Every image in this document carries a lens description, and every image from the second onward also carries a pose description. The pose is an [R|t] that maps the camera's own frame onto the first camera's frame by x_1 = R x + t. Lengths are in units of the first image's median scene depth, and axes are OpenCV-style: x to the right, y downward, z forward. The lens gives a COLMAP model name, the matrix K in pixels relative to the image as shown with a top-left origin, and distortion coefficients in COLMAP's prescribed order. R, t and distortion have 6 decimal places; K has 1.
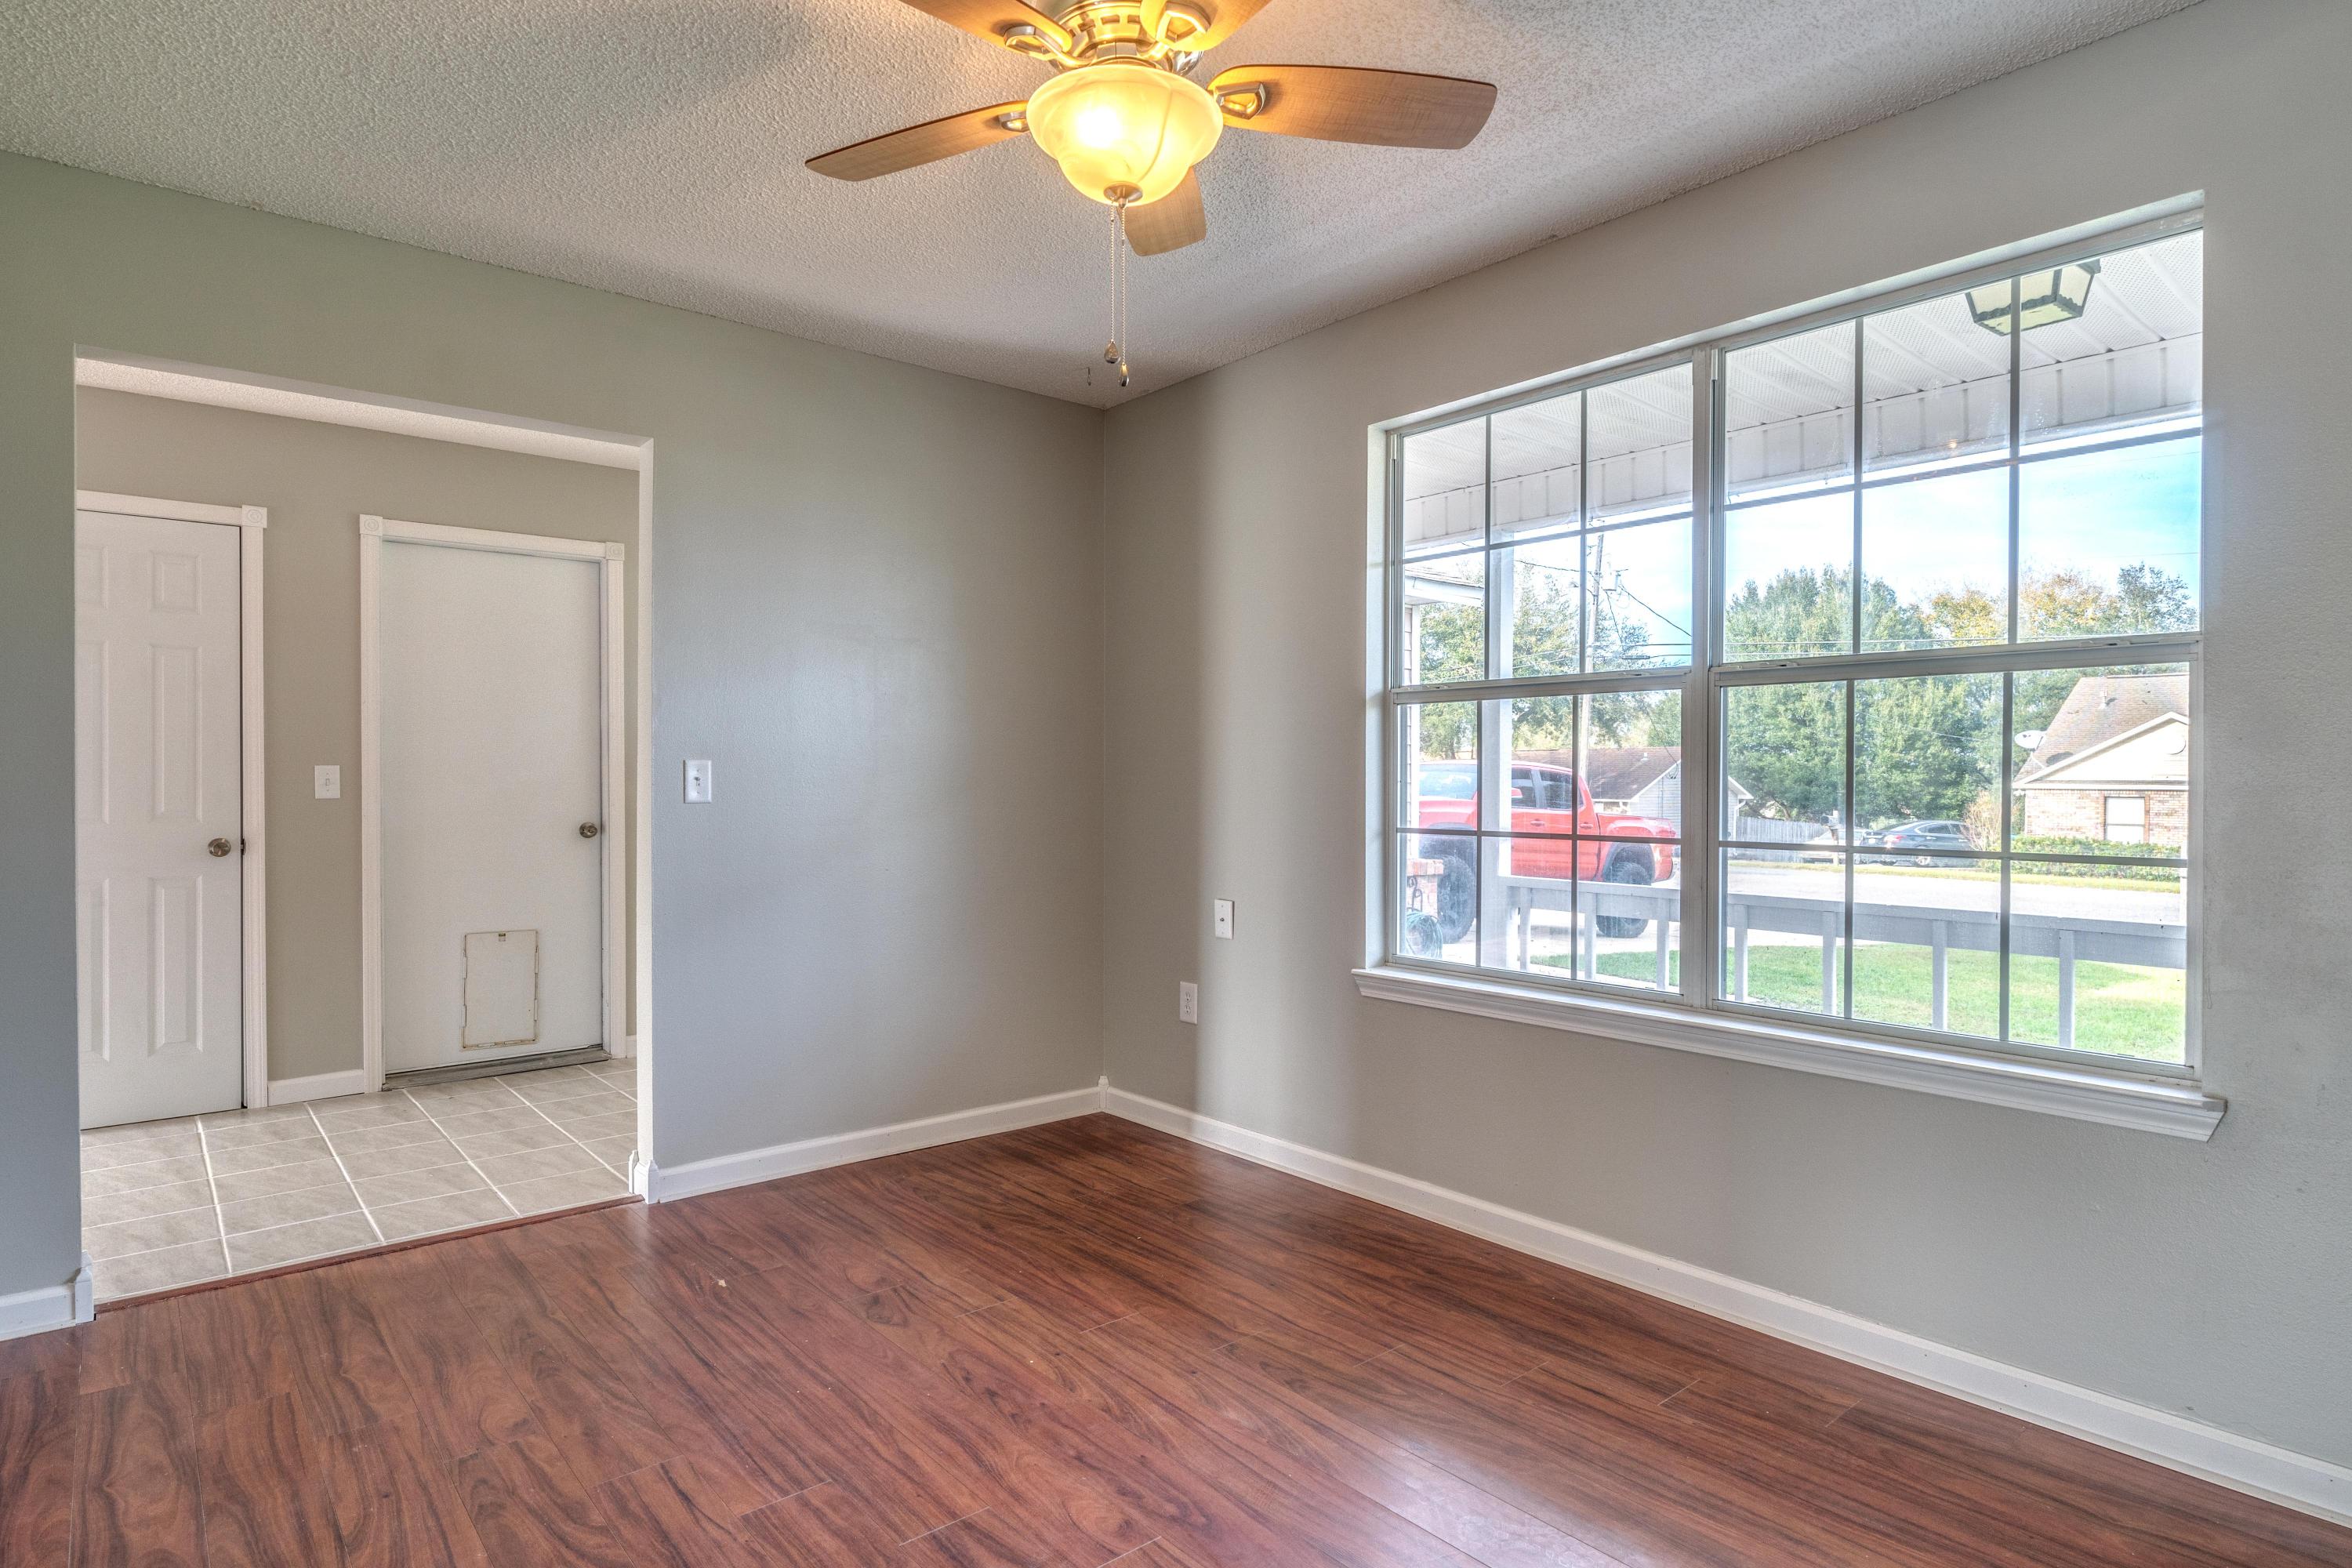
lens RADIAL K [[1251.2, 0, 1142.8], [0, 1251.2, 815.5], [0, 0, 1]] dist [-0.000756, -0.000570]
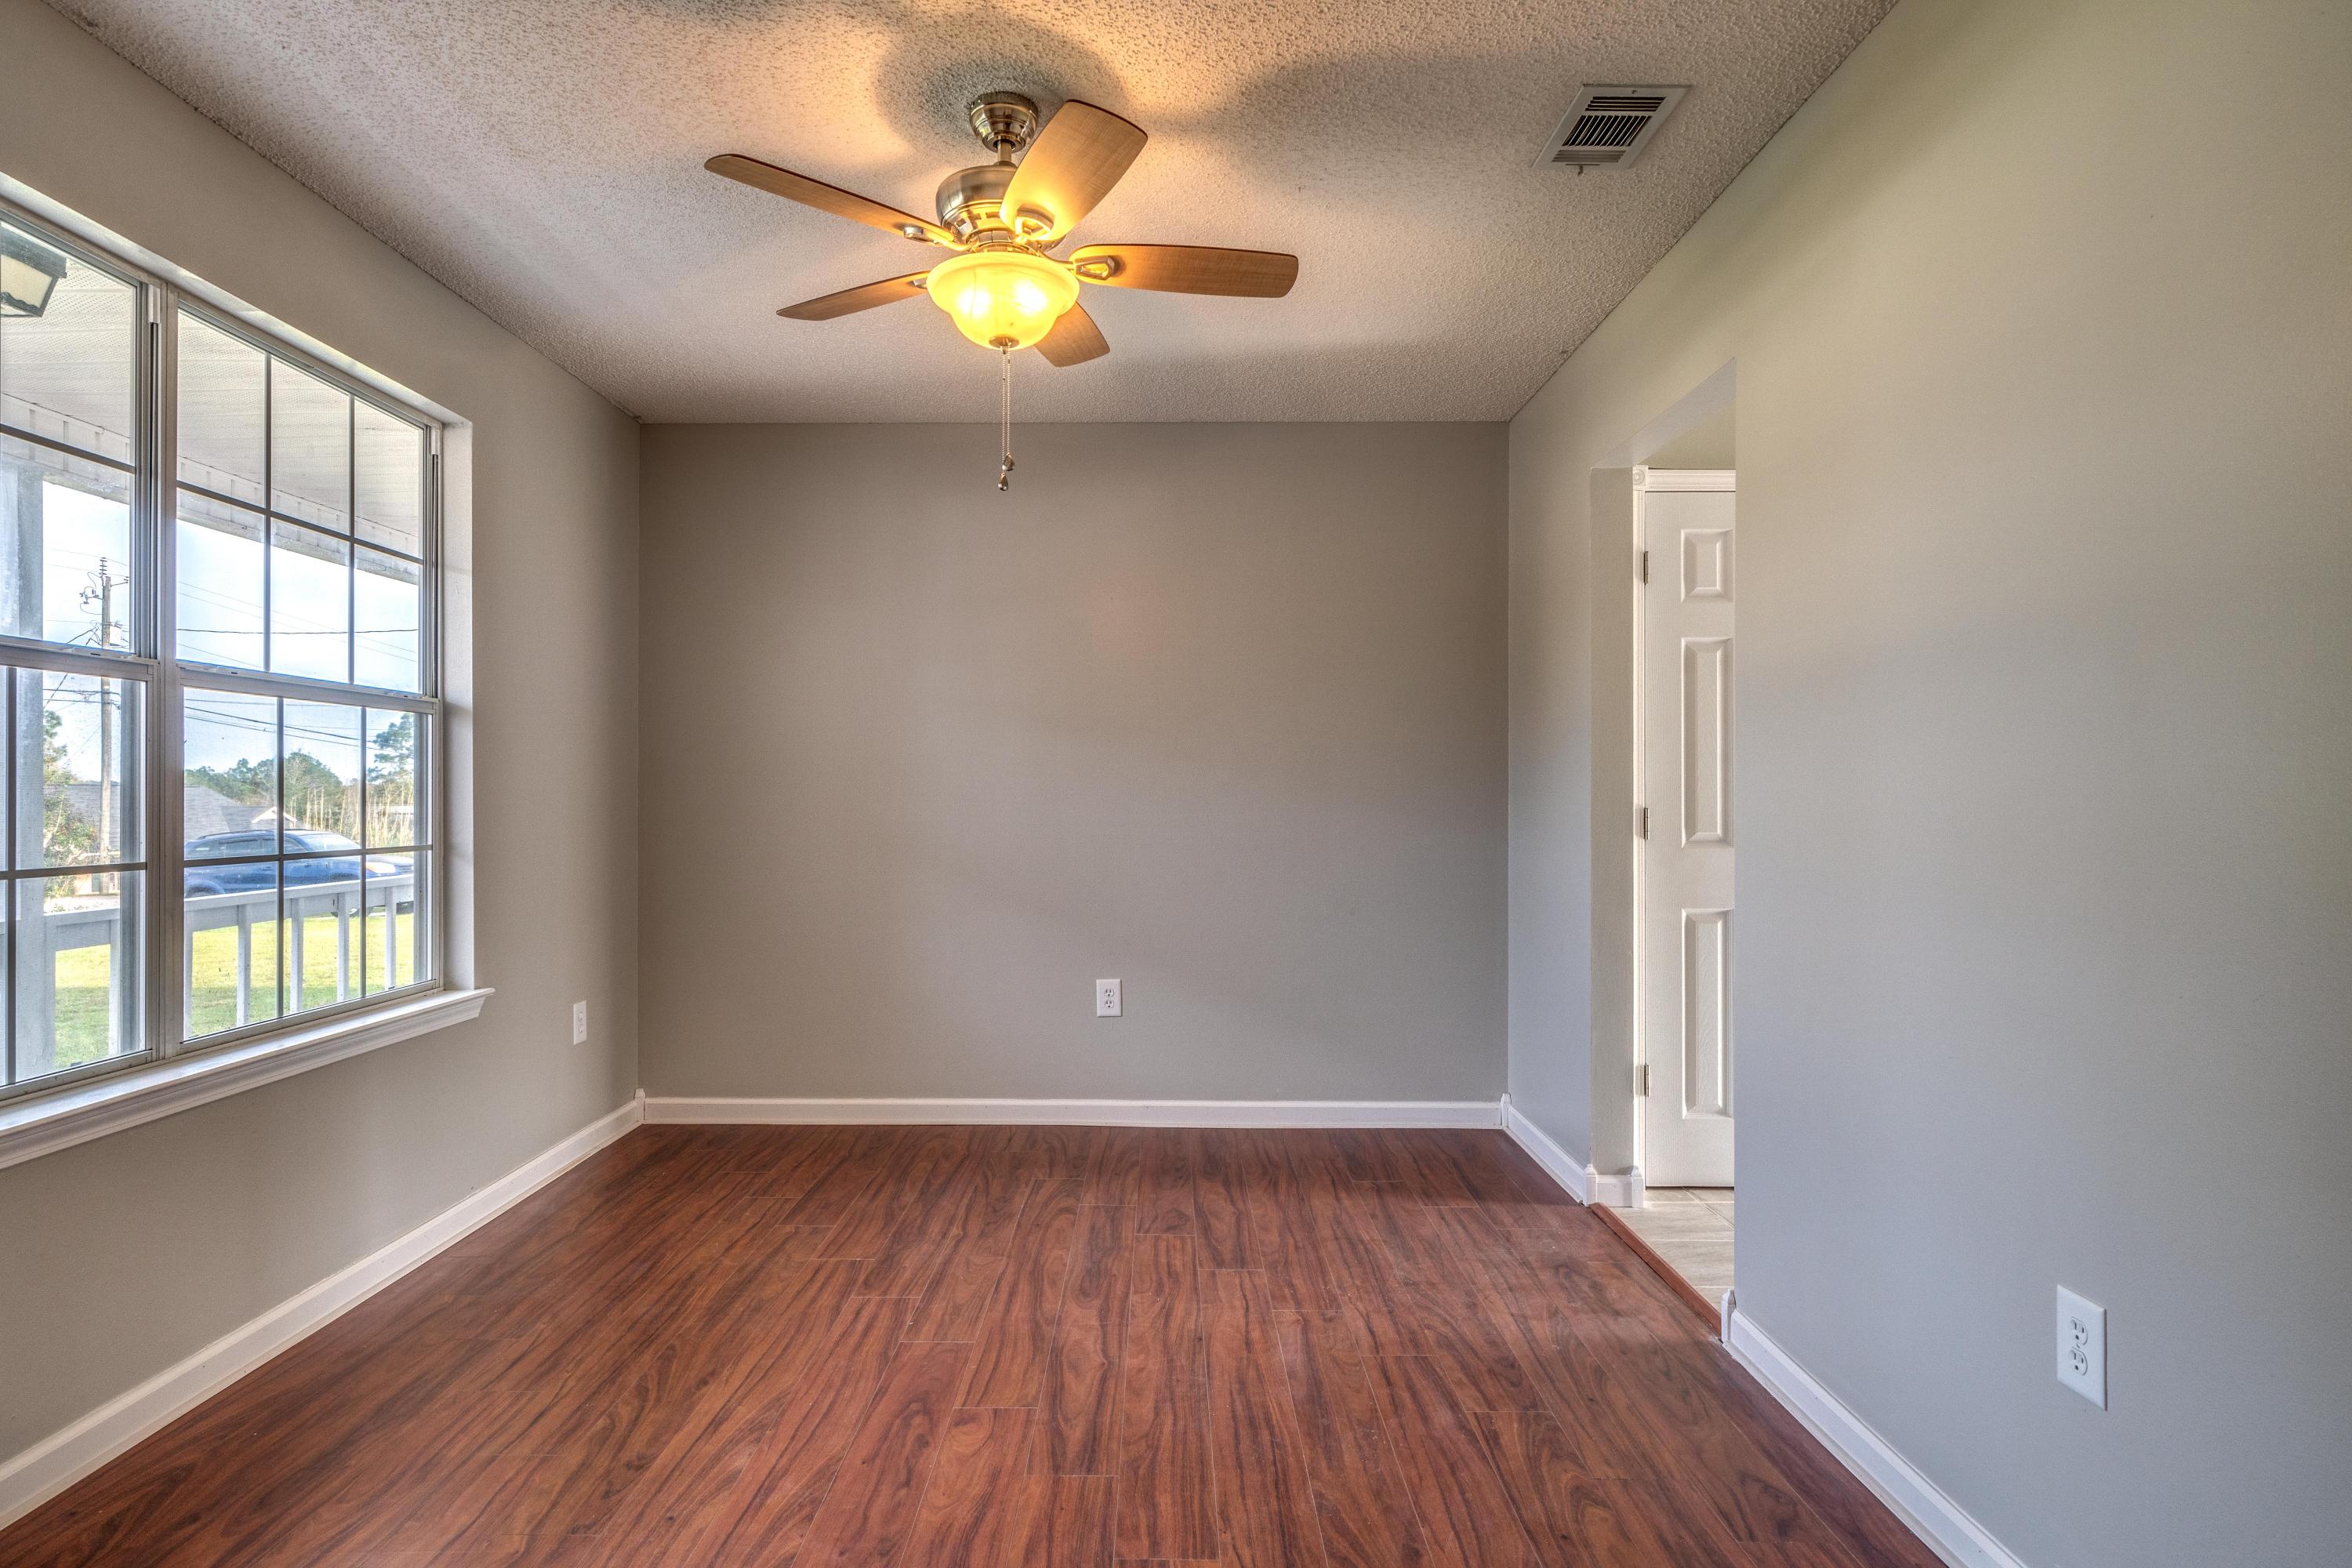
lens RADIAL K [[1251.7, 0, 1167.6], [0, 1251.7, 823.5], [0, 0, 1]] dist [-0.000674, -0.000788]
pose [[-0.775953, -0.016862, 0.630565, -0.671208], [0.014607, 0.998894, 0.044685, -0.037686], [-0.630622, 0.043884, -0.774849, 1.314266]]
